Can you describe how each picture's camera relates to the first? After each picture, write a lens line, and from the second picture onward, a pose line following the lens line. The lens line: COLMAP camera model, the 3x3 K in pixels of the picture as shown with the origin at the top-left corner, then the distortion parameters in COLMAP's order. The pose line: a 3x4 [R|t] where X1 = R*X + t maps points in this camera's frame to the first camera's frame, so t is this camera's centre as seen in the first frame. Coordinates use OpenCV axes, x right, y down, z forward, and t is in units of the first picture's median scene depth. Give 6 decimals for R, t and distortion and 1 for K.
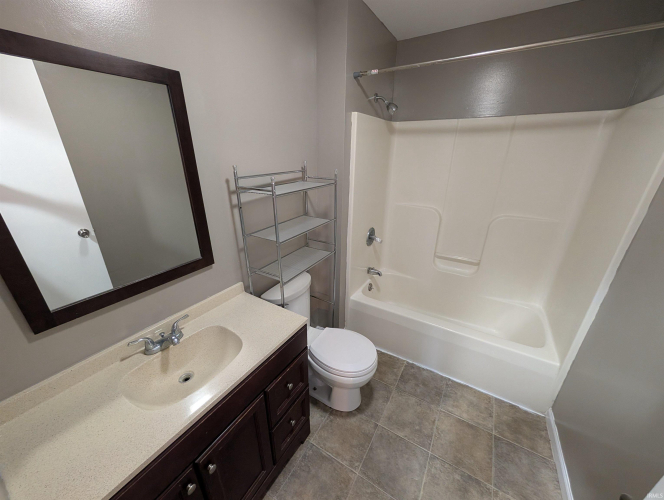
lens RADIAL K [[251.4, 0, 331.2], [0, 251.4, 249.5], [0, 0, 1]] dist [-0.000740, 0.000222]
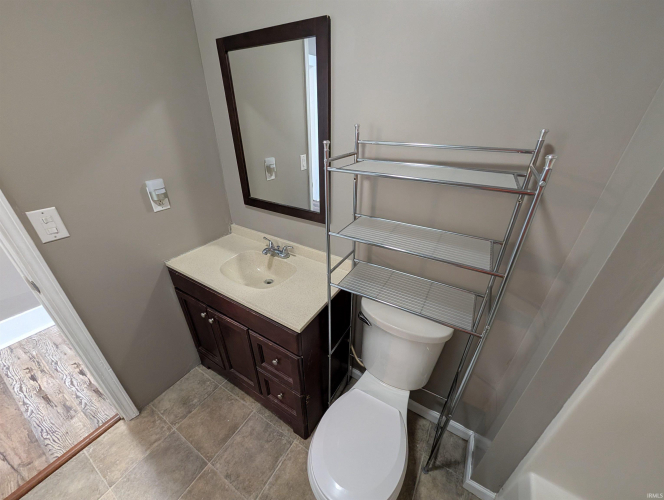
lens RADIAL K [[251.4, 0, 330.0], [0, 251.4, 251.6], [0, 0, 1]] dist [-0.000740, 0.000222]
pose [[0.008153, 0.467301, -0.884061, 0.558104], [-0.378997, 0.819575, 0.429719, -0.338301], [0.925362, 0.331553, 0.183788, 0.981580]]
